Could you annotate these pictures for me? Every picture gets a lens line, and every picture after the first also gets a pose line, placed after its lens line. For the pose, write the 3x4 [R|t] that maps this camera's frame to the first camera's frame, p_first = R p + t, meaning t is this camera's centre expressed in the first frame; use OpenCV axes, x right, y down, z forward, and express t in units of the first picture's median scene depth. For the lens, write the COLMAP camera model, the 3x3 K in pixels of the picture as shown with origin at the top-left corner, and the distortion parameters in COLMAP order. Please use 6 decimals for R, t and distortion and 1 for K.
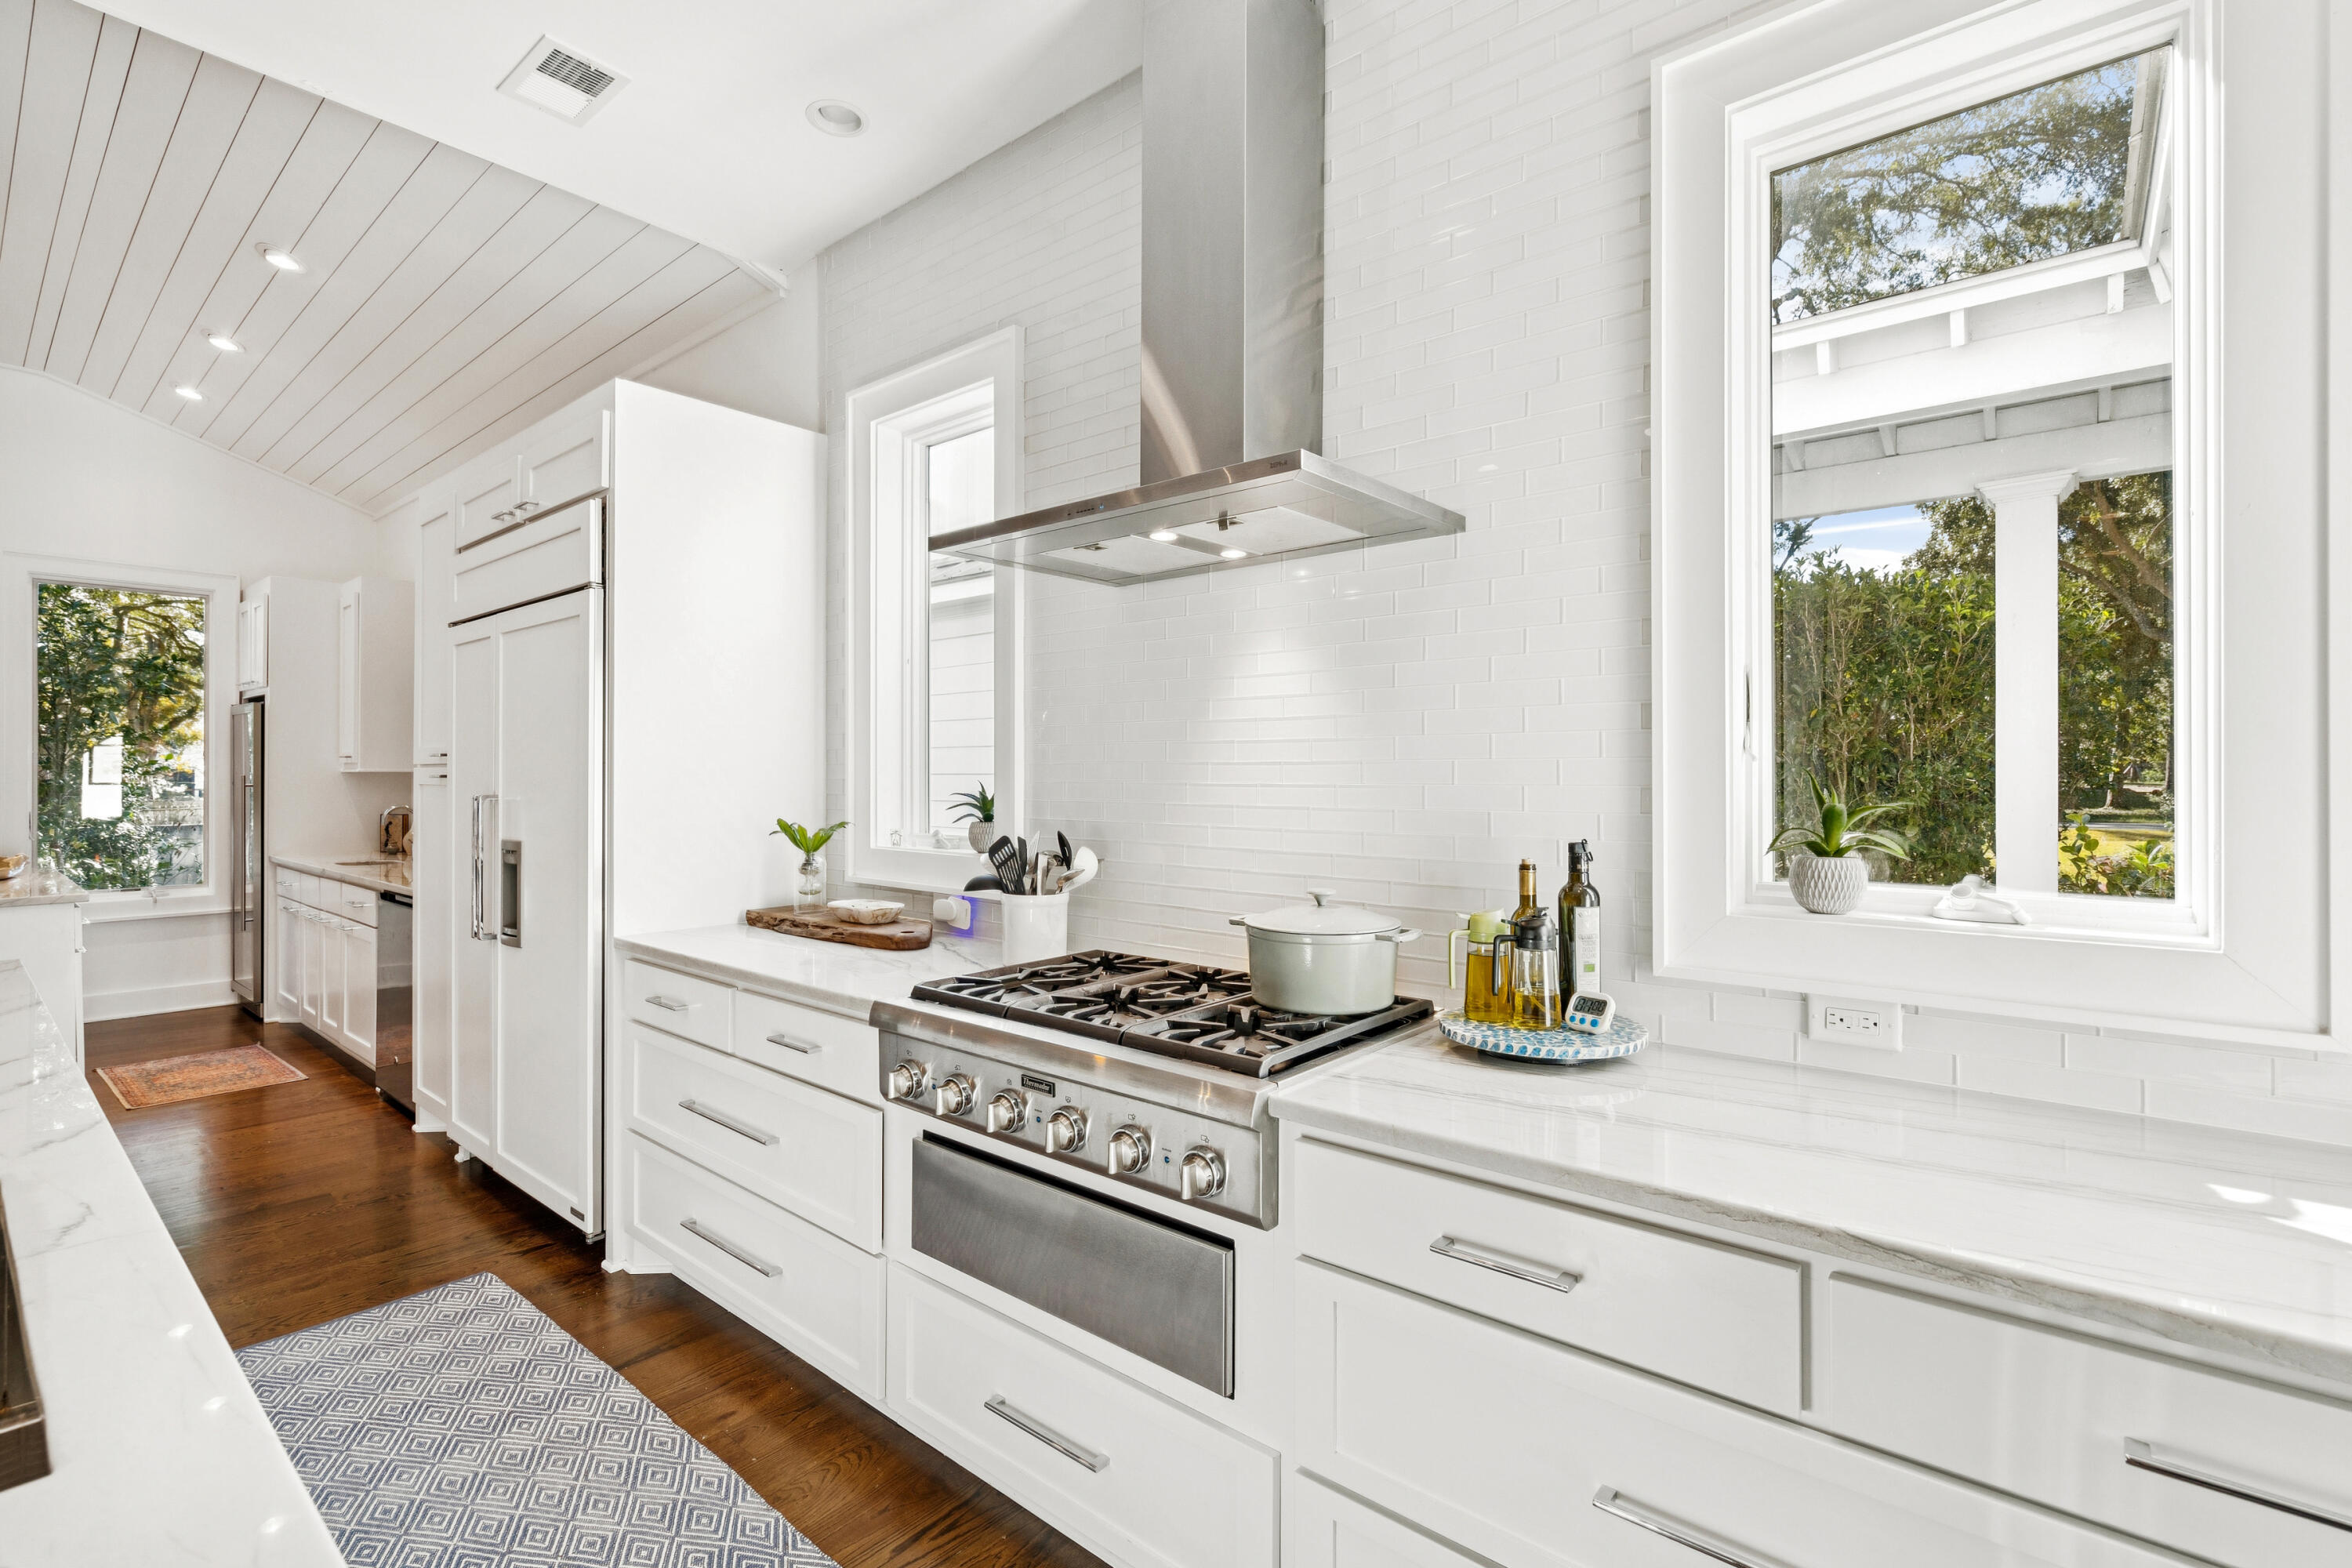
lens RADIAL K [[1065.6, 0, 1185.5], [0, 1065.6, 770.5], [0, 0, 1]] dist [-0.000255, 0.000405]
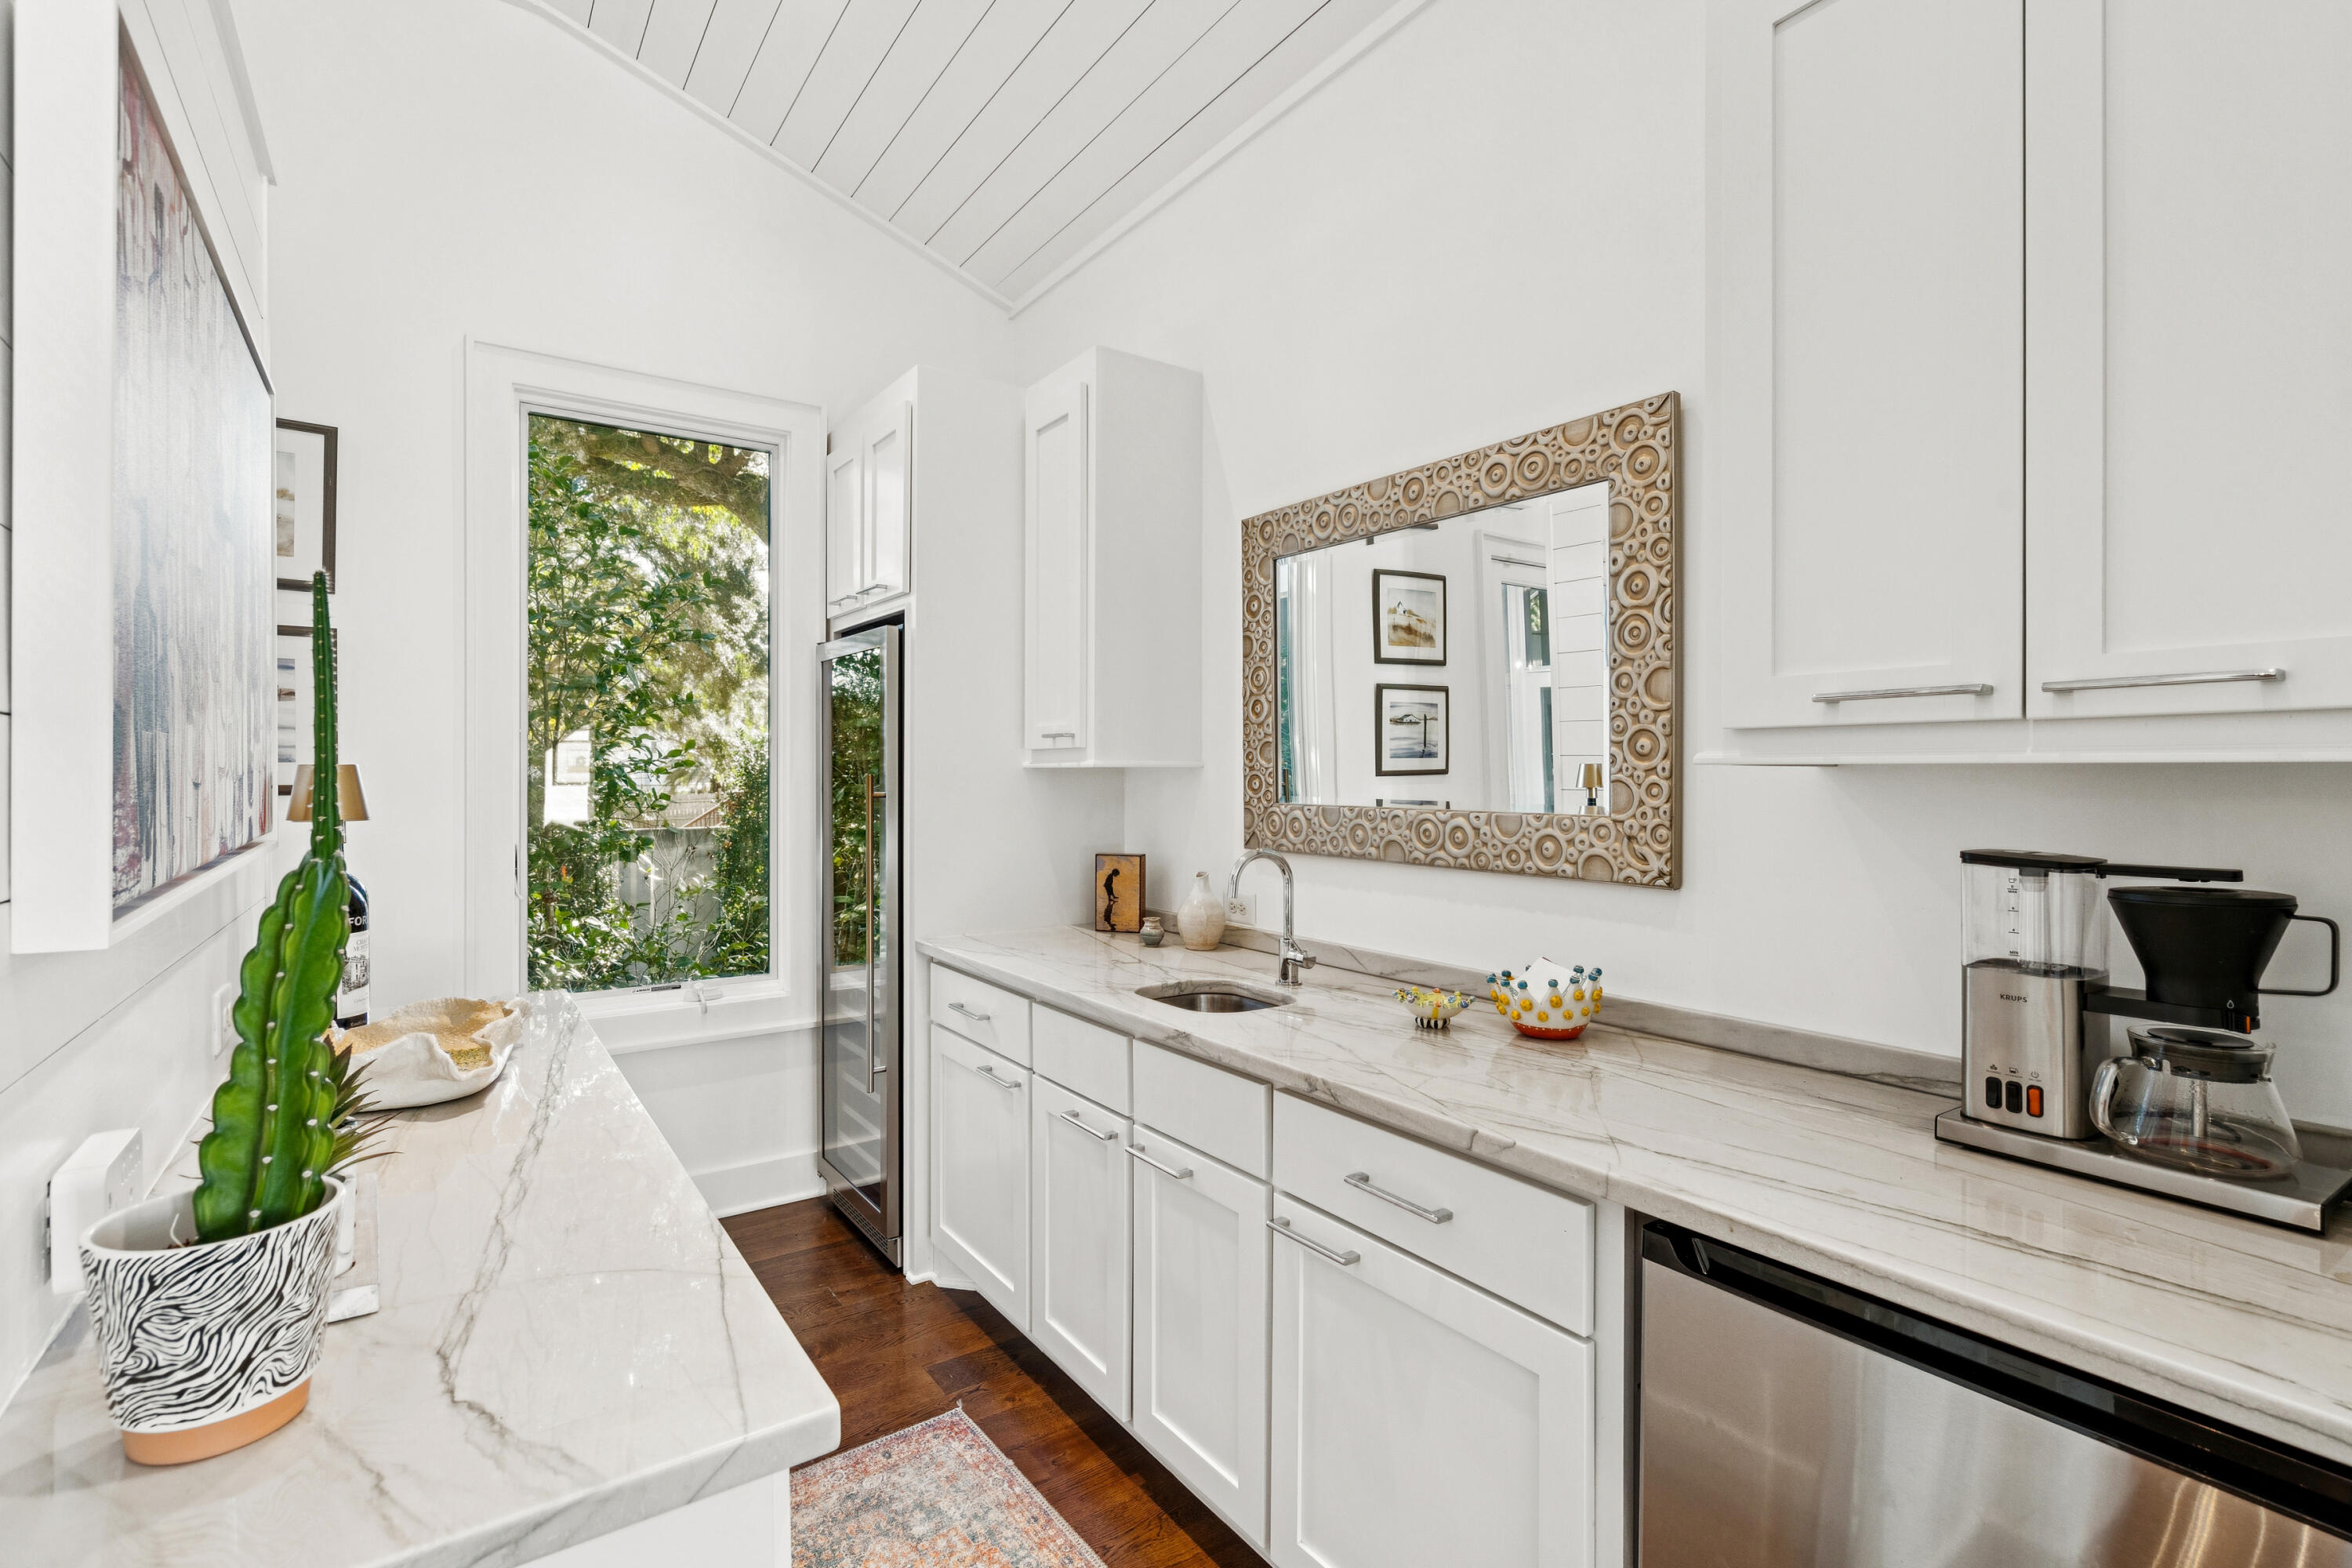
lens RADIAL K [[1065.6, 0, 1164.4], [0, 1065.6, 785.3], [0, 0, 1]] dist [-0.000255, 0.000405]
pose [[0.974512, -0.006638, -0.224238, -0.600918], [0.006908, 0.999976, 0.000420, 0.011072], [0.224230, -0.001958, 0.974534, 0.512502]]
